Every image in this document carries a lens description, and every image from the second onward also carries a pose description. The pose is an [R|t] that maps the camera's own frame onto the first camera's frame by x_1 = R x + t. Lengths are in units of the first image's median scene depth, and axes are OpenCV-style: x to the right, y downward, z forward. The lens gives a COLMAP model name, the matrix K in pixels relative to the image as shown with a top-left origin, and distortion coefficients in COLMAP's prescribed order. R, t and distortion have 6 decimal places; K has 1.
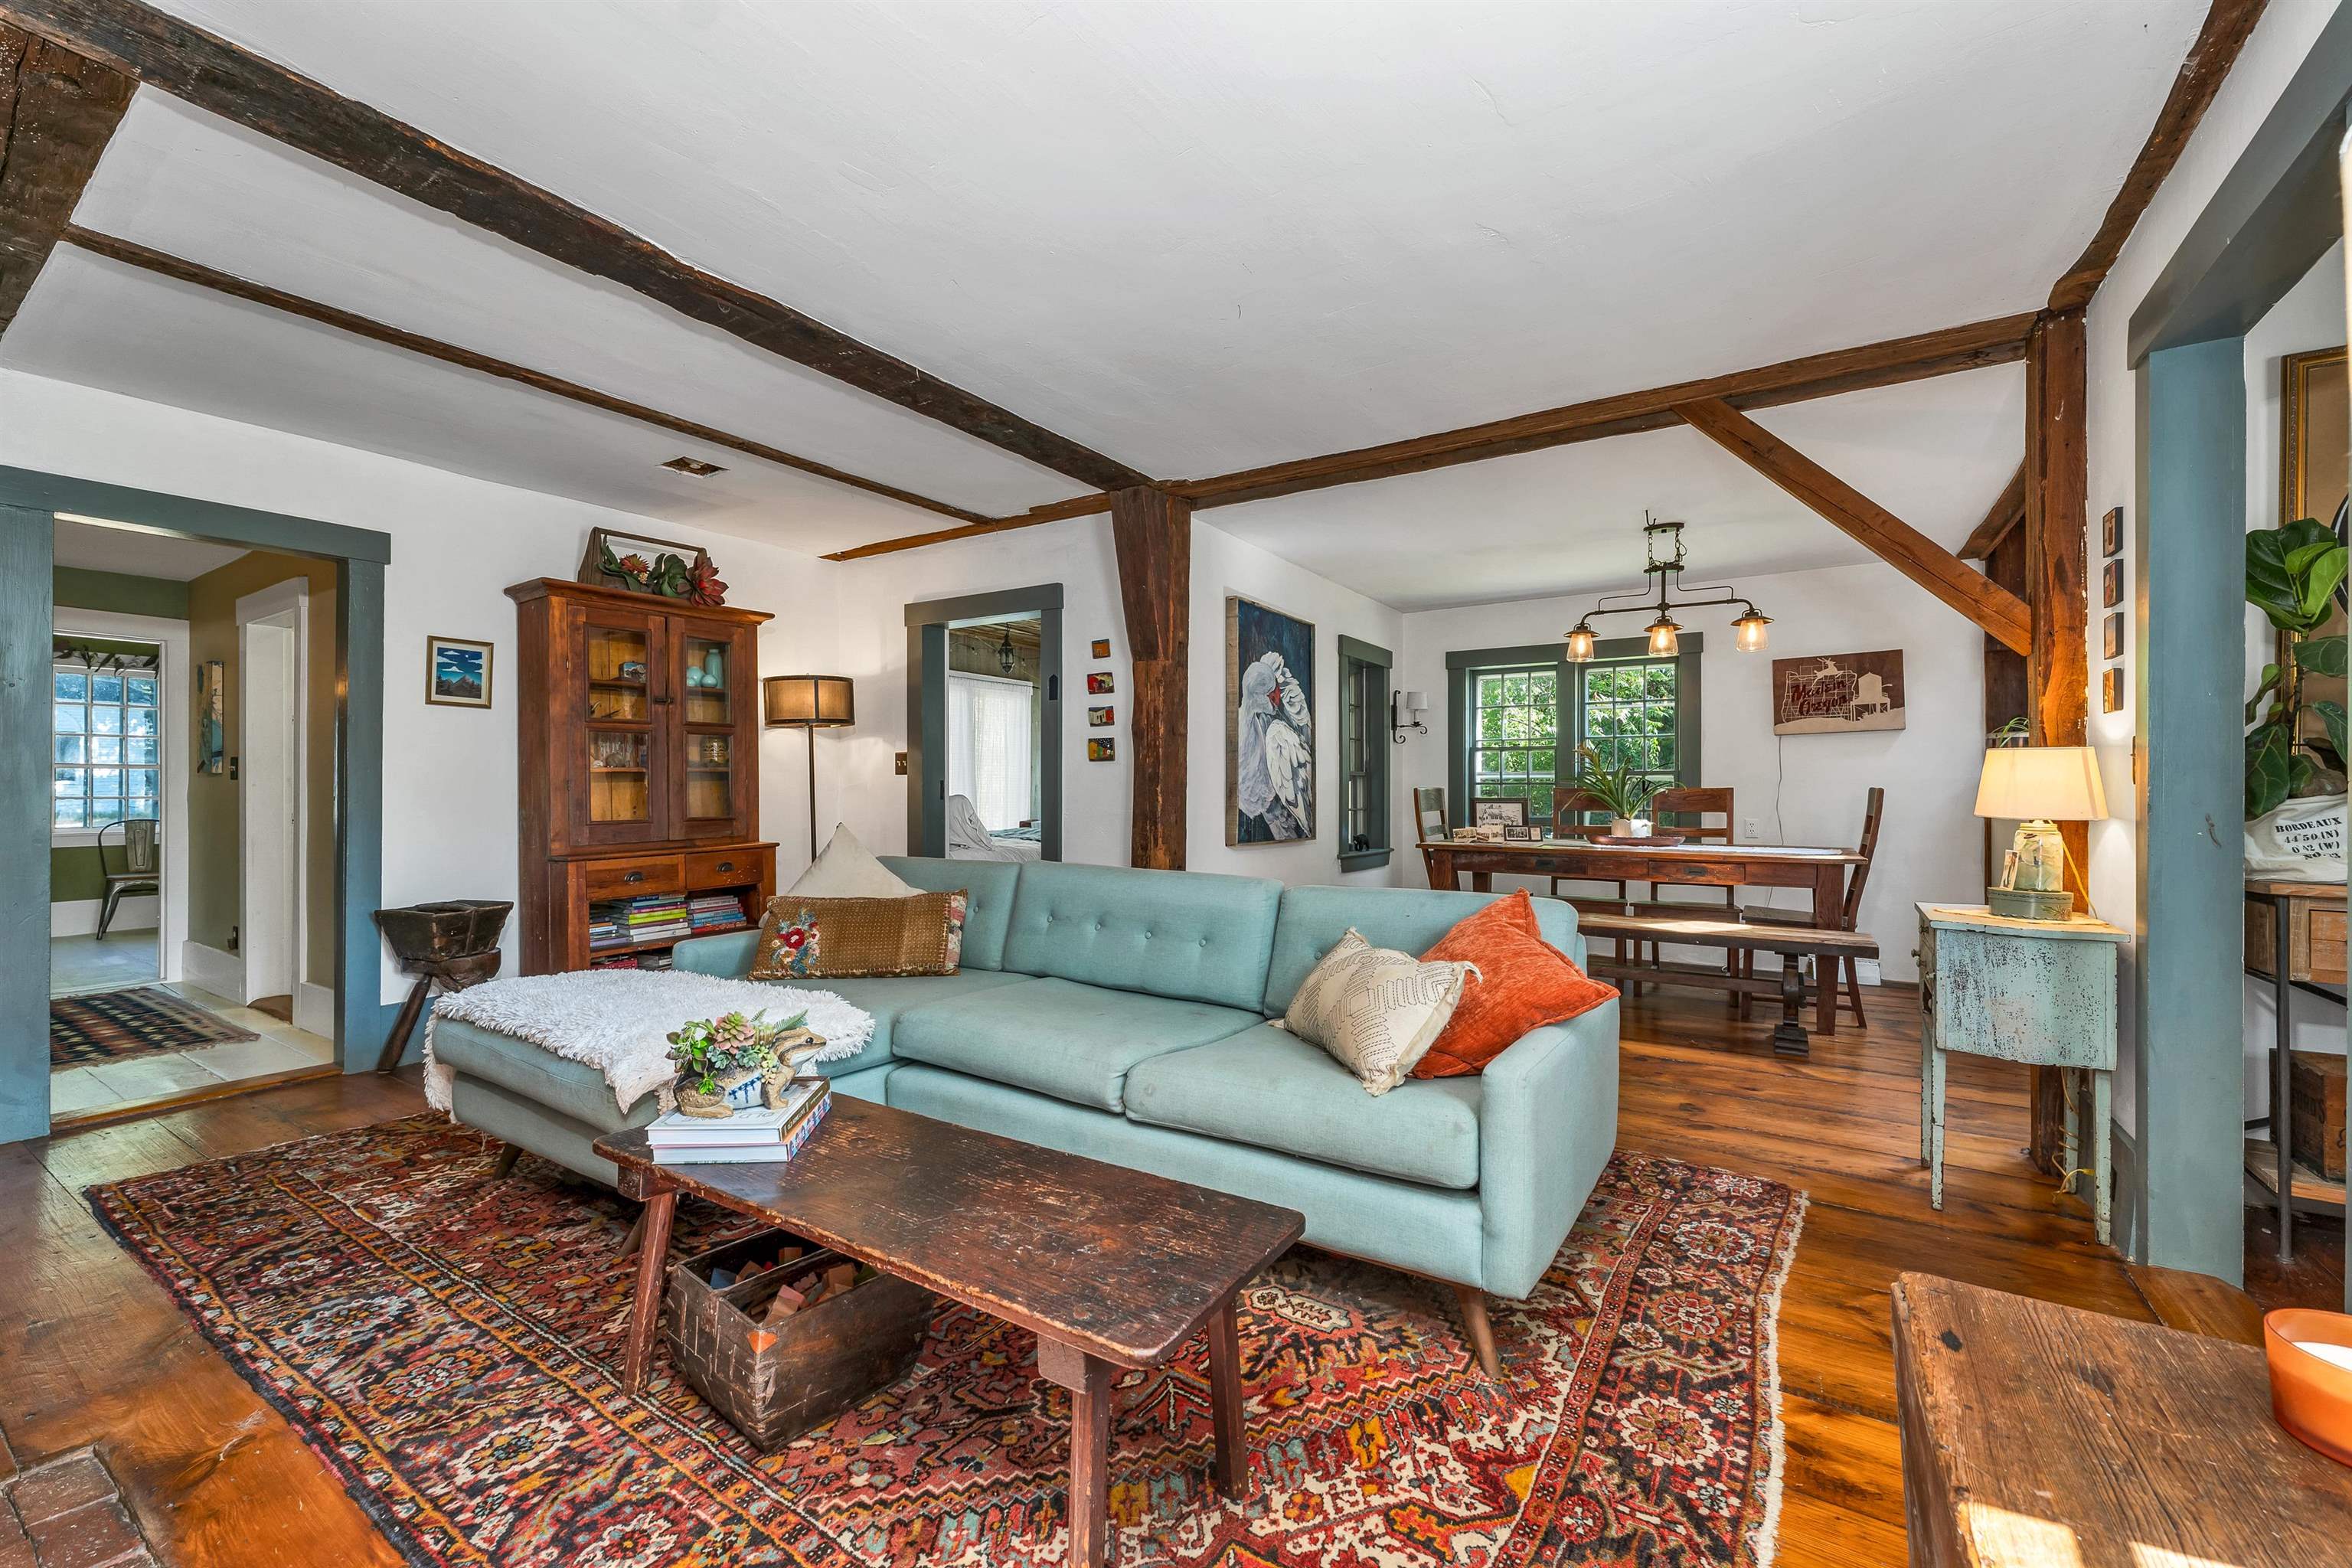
lens RADIAL K [[985.1, 0, 1157.2], [0, 985.1, 781.8], [0, 0, 1]] dist [-0.000988, 0.000923]
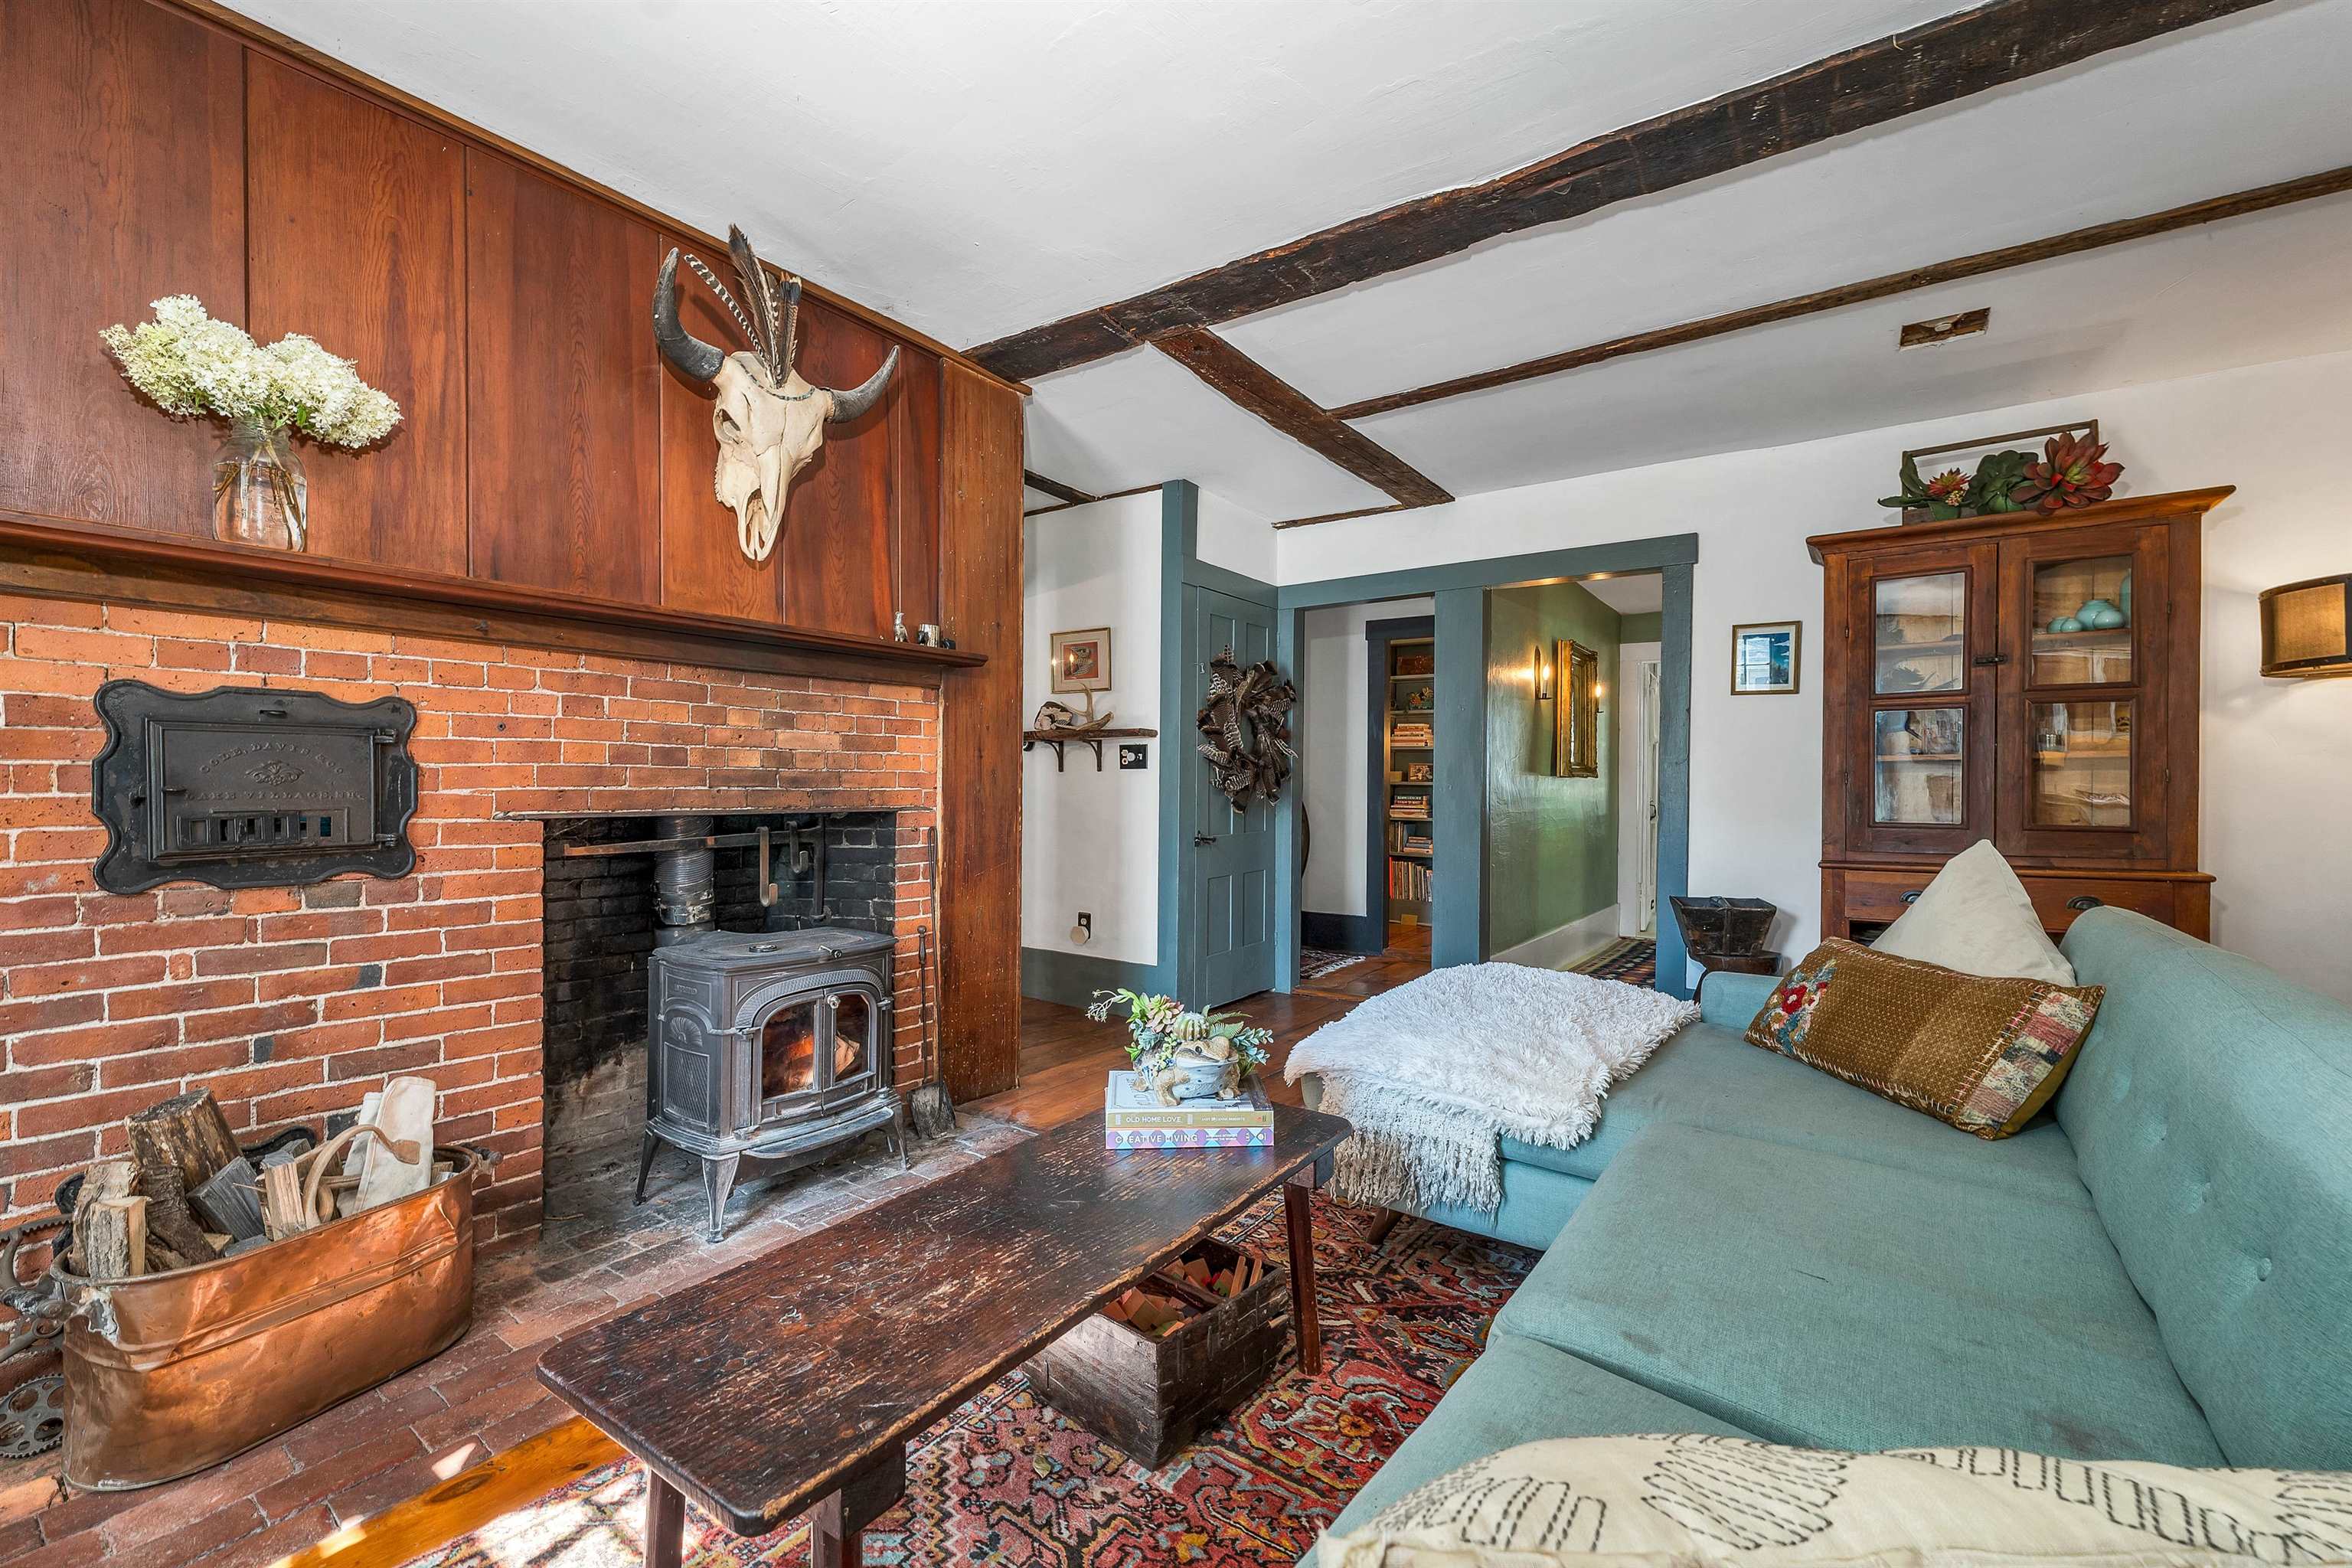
lens RADIAL K [[985.1, 0, 1162.8], [0, 985.1, 791.4], [0, 0, 1]] dist [-0.000988, 0.000923]
pose [[-0.028090, 0.013852, -0.999509, 0.256363], [0.000582, 0.999904, 0.013841, 0.003733], [0.999605, -0.000193, -0.028095, 0.451565]]
